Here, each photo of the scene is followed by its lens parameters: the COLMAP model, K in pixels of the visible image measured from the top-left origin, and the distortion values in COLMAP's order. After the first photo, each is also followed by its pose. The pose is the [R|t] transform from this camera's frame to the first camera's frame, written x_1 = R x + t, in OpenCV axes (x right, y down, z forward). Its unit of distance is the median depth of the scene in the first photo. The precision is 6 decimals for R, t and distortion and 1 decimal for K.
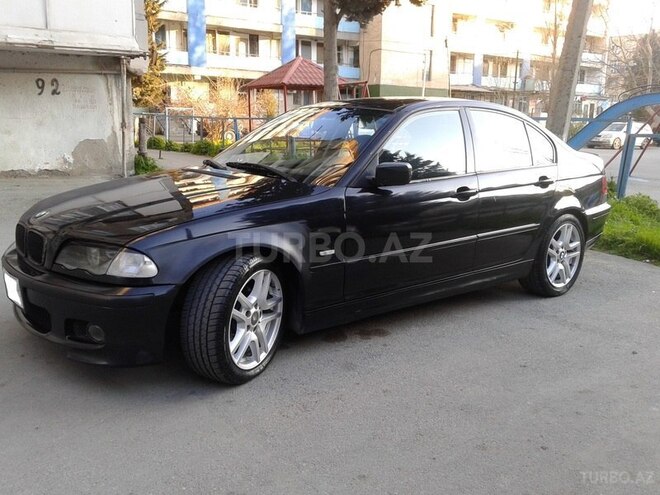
lens RADIAL K [[621.9, 0, 326.5], [0, 621.9, 247.5], [0, 0, 1]] dist [-0.017500, 0.000000]
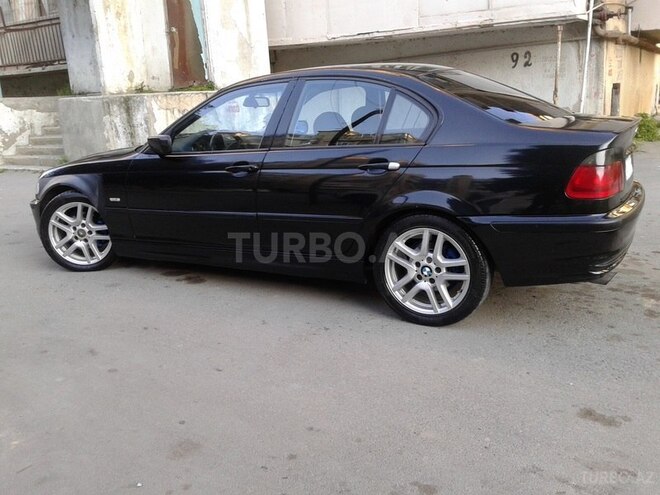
lens RADIAL K [[621.9, 0, 329.3], [0, 621.9, 248.5], [0, 0, 1]] dist [-0.017500, 0.000000]
pose [[0.383081, 0.184678, -0.905065, 0.466595], [-0.132627, 0.980655, 0.143966, -0.048177], [0.914144, 0.064885, 0.400164, 0.285226]]
